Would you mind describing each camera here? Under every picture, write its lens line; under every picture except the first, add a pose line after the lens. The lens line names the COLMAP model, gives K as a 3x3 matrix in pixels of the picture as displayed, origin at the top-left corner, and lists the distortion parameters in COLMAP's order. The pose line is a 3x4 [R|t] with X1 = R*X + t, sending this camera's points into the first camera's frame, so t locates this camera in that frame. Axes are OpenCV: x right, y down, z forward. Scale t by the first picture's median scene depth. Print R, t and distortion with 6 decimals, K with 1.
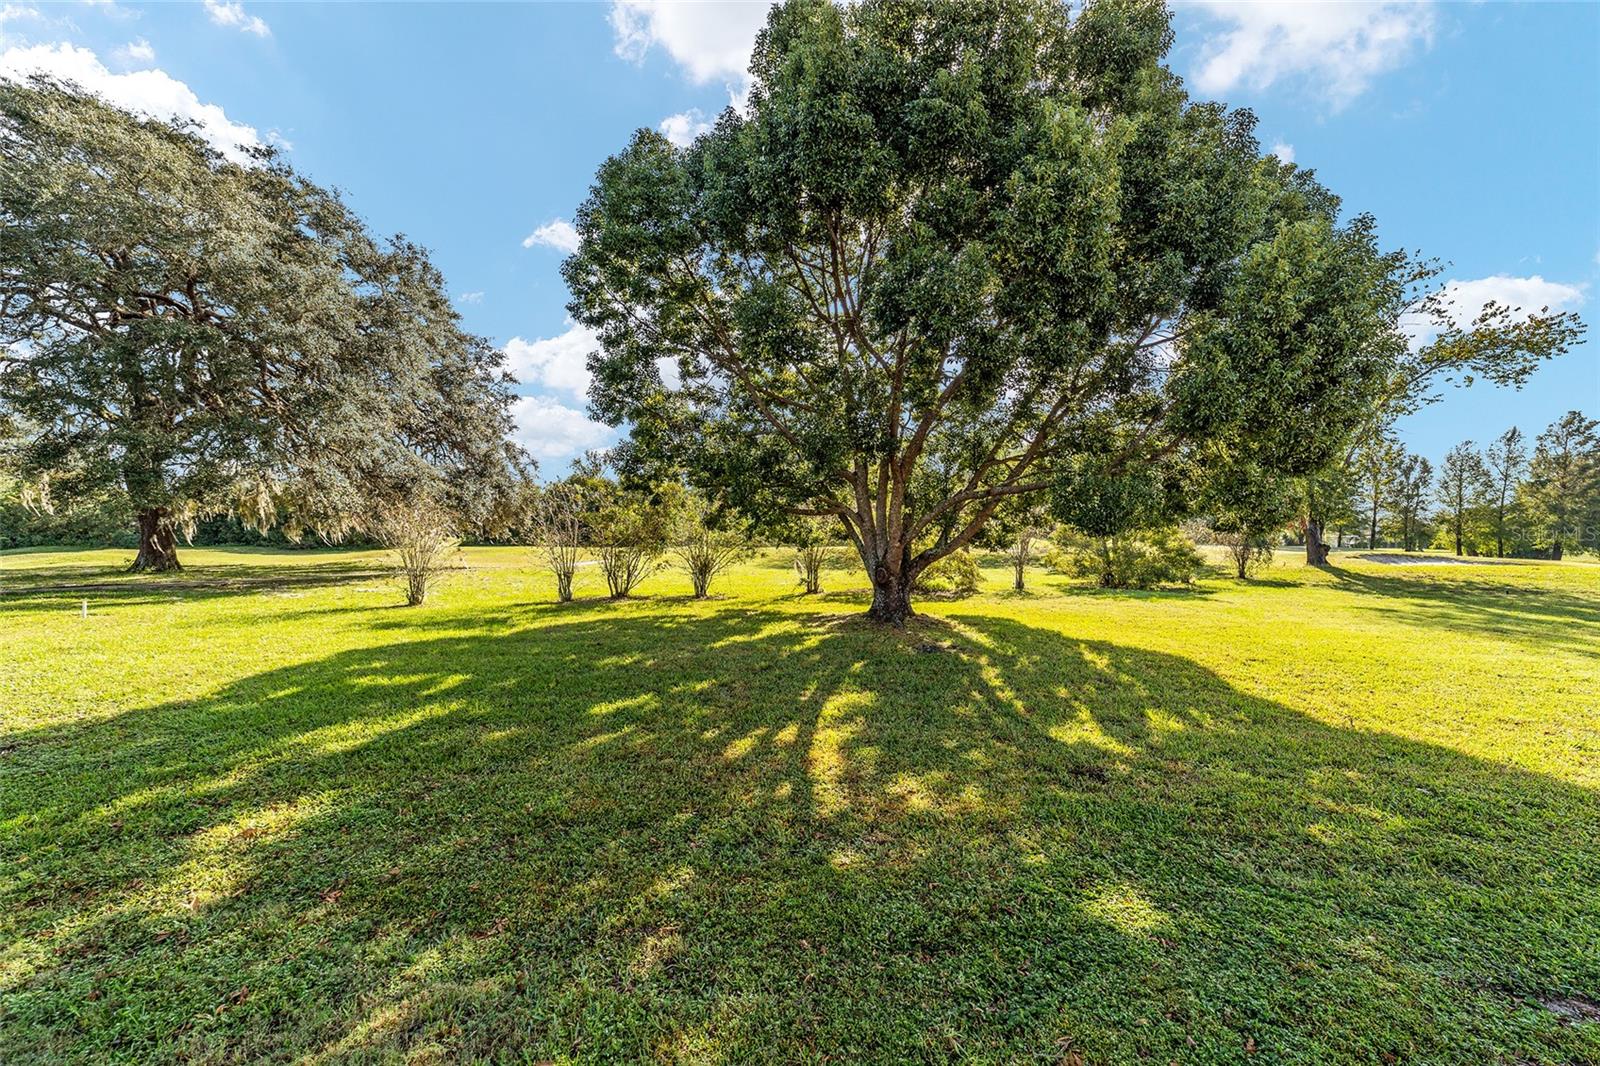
lens RADIAL K [[616.8, 0, 800.0], [0, 616.8, 533.0], [0, 0, 1]] dist [0.001152, 0.000273]
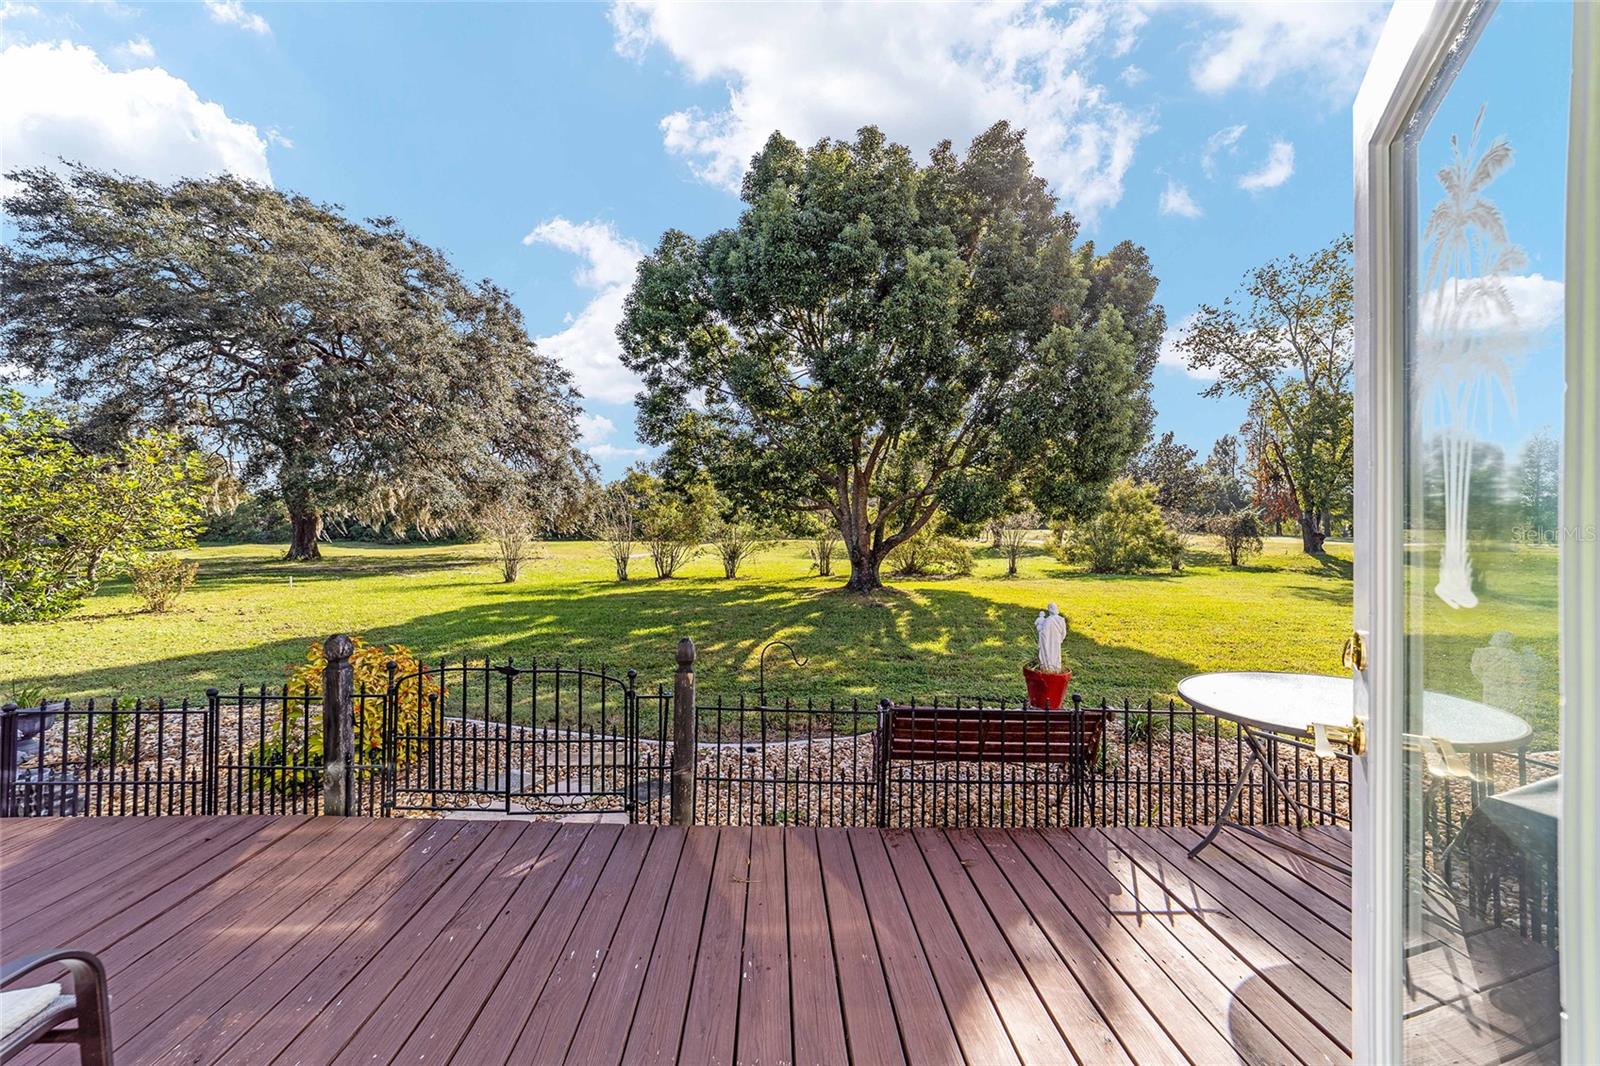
lens RADIAL K [[616.8, 0, 800.0], [0, 616.8, 533.0], [0, 0, 1]] dist [0.001152, 0.000273]
pose [[0.996096, -0.005358, -0.088115, 0.084002], [0.006082, 0.999950, 0.007951, 0.005317], [0.088068, -0.008456, 0.996079, -0.200050]]
